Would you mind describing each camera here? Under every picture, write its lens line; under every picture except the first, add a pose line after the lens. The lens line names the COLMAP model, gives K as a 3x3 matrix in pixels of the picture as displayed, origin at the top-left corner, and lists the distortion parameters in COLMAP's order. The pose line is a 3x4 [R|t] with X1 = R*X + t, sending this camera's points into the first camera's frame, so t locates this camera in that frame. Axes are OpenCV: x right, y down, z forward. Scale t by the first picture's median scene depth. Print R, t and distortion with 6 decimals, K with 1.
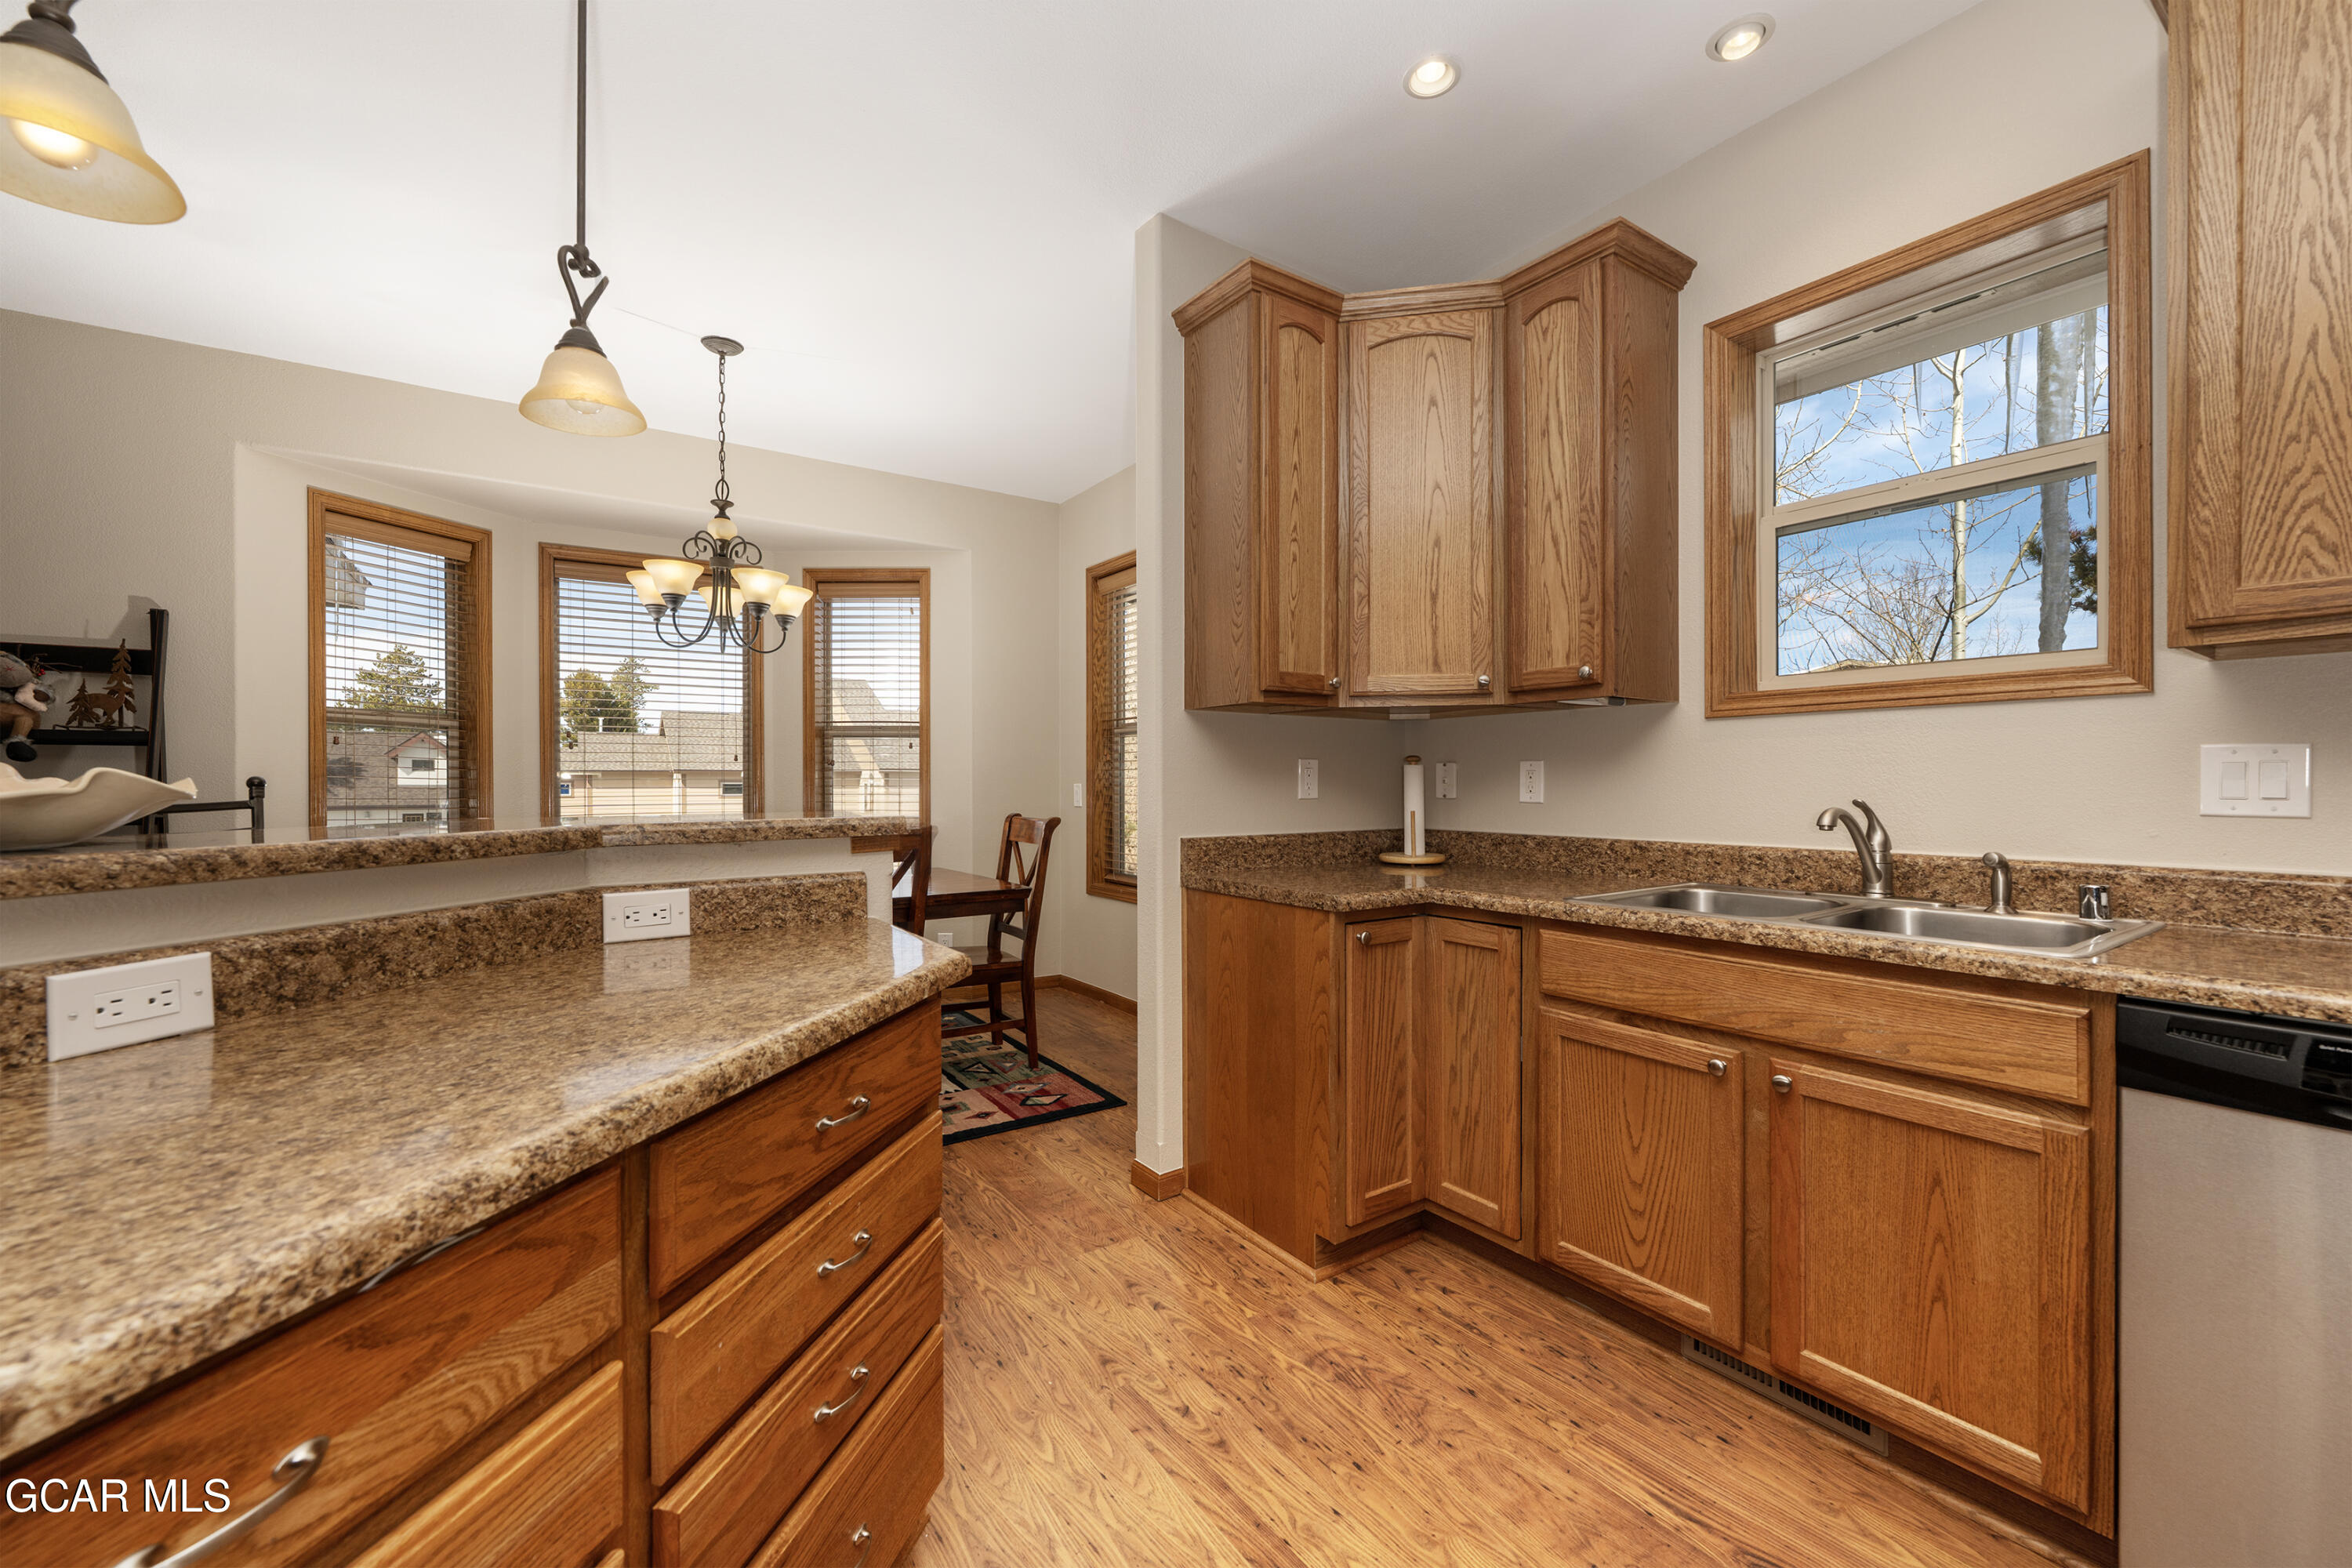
lens RADIAL K [[929.0, 0, 1187.0], [0, 929.0, 786.7], [0, 0, 1]] dist [0.000440, 0.000045]
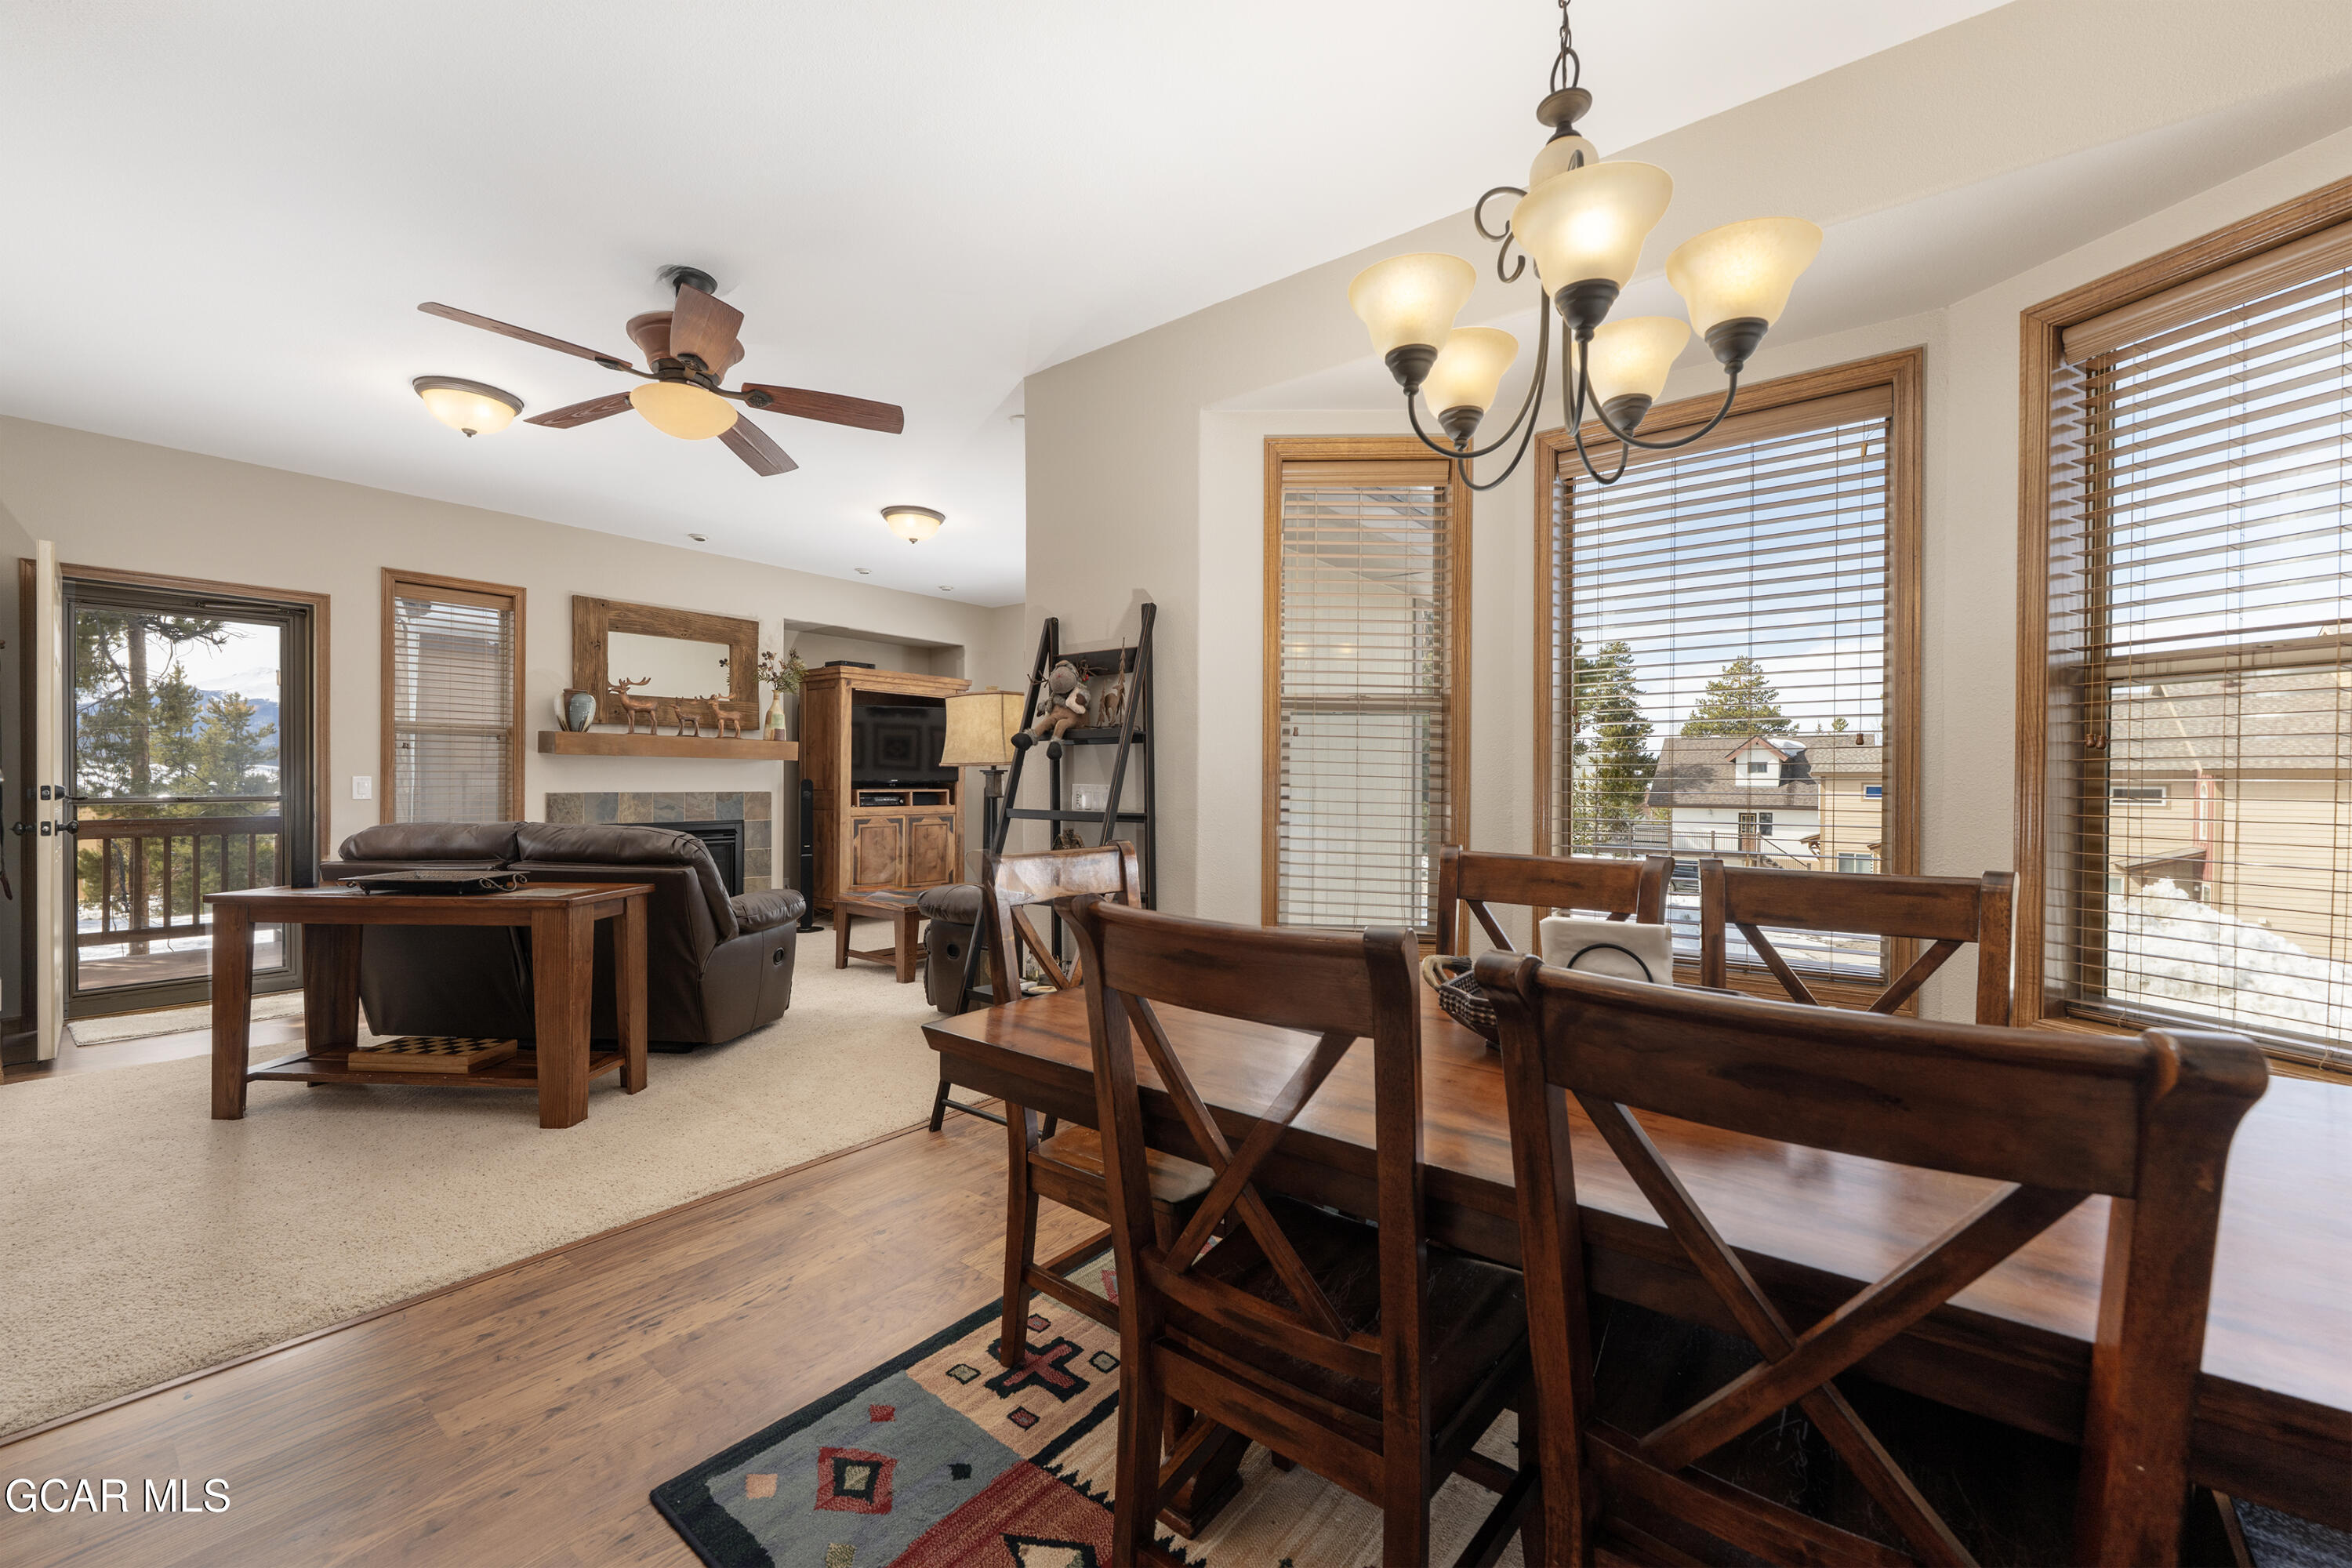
lens RADIAL K [[929.0, 0, 1179.3], [0, 929.0, 785.9], [0, 0, 1]] dist [0.000440, 0.000045]
pose [[0.302480, 0.009771, -0.953106, -0.101817], [-0.012461, 0.999903, 0.006296, -0.003162], [0.953074, 0.009973, 0.302572, 0.465331]]
